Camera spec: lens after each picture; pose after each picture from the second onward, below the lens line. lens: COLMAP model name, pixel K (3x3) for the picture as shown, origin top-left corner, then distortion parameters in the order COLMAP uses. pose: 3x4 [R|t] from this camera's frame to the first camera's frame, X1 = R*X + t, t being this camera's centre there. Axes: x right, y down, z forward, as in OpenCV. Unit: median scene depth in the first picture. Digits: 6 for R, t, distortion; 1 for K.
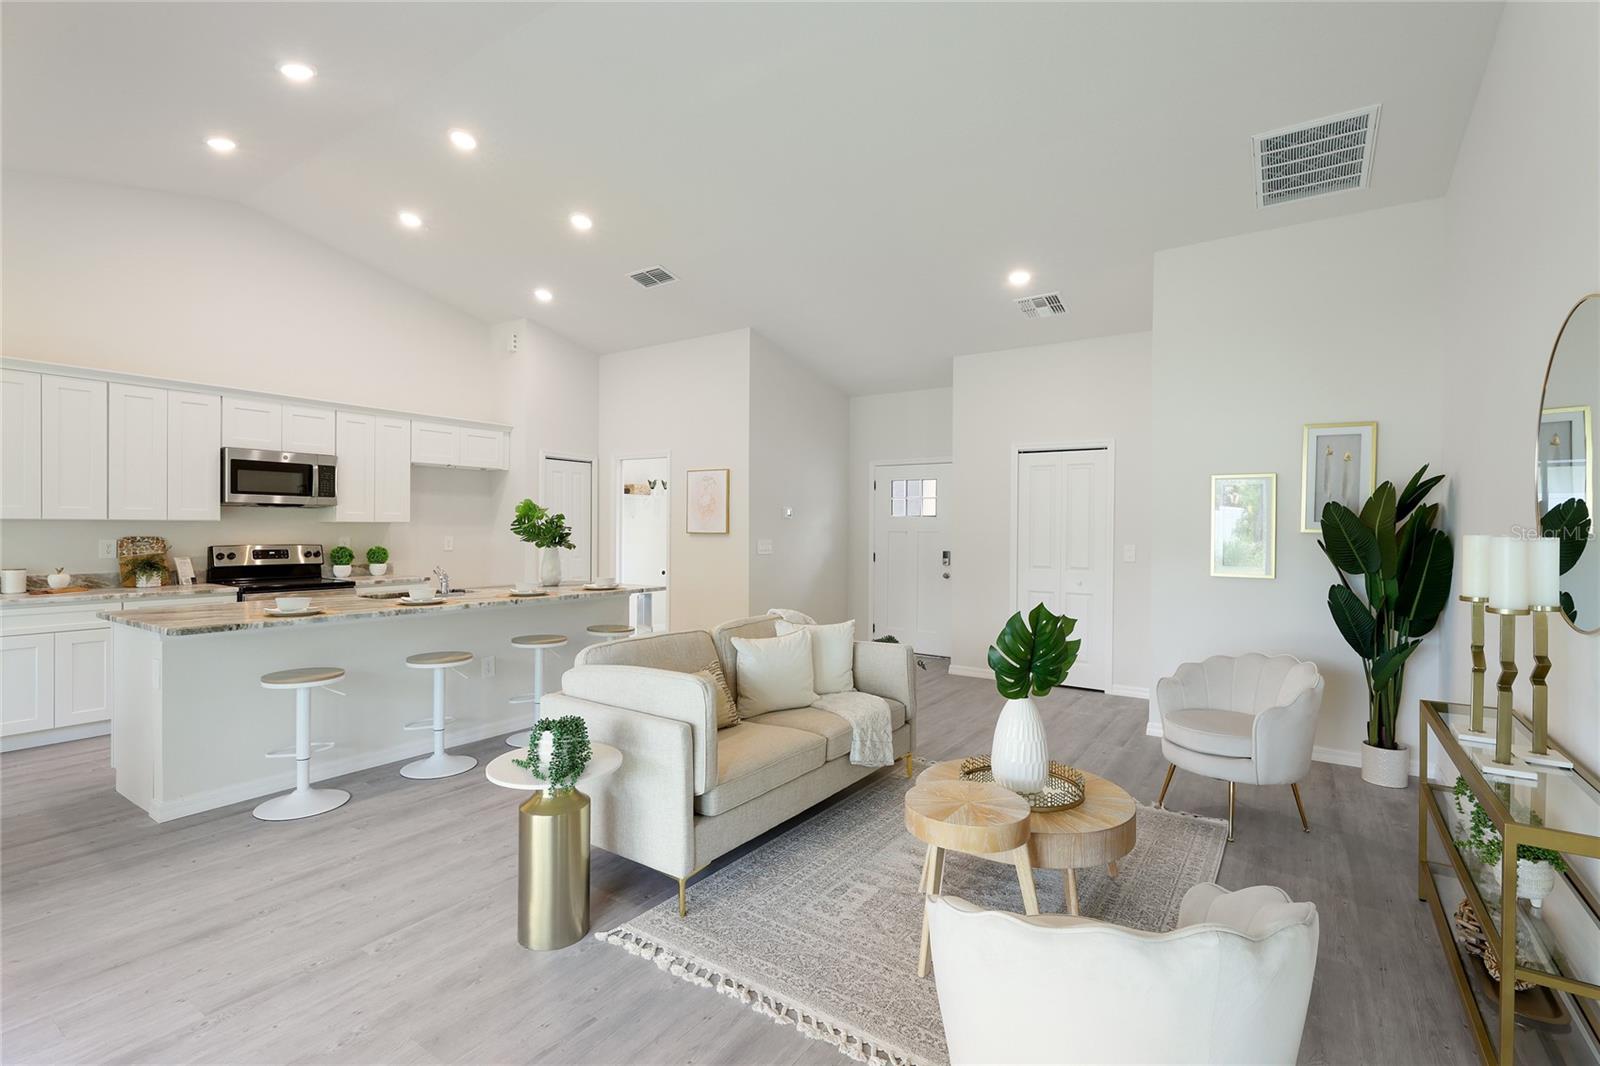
lens RADIAL K [[736.8, 0, 798.8], [0, 736.8, 534.6], [0, 0, 1]] dist [-0.004225, -0.000009]
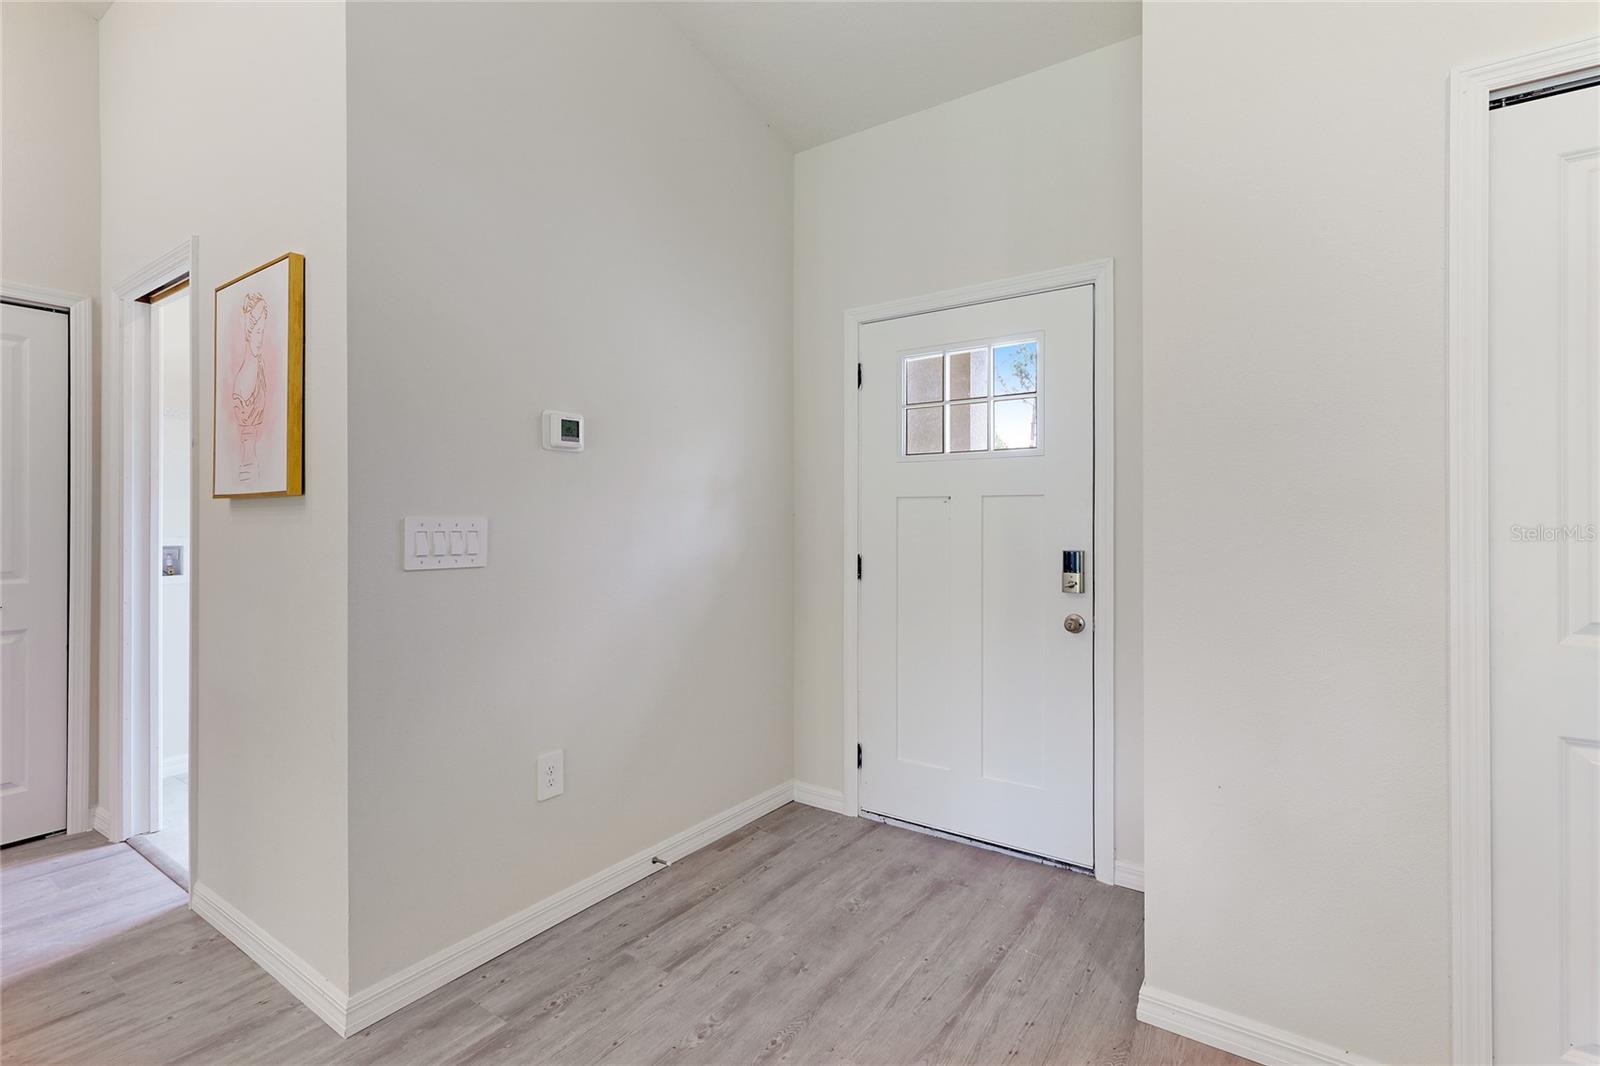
lens RADIAL K [[736.8, 0, 802.4], [0, 736.8, 526.8], [0, 0, 1]] dist [-0.004225, -0.000009]
pose [[0.999915, -0.008418, -0.009971, 0.083136], [0.008389, 0.999960, -0.002938, 0.011916], [0.009995, 0.002854, 0.999946, 0.671124]]
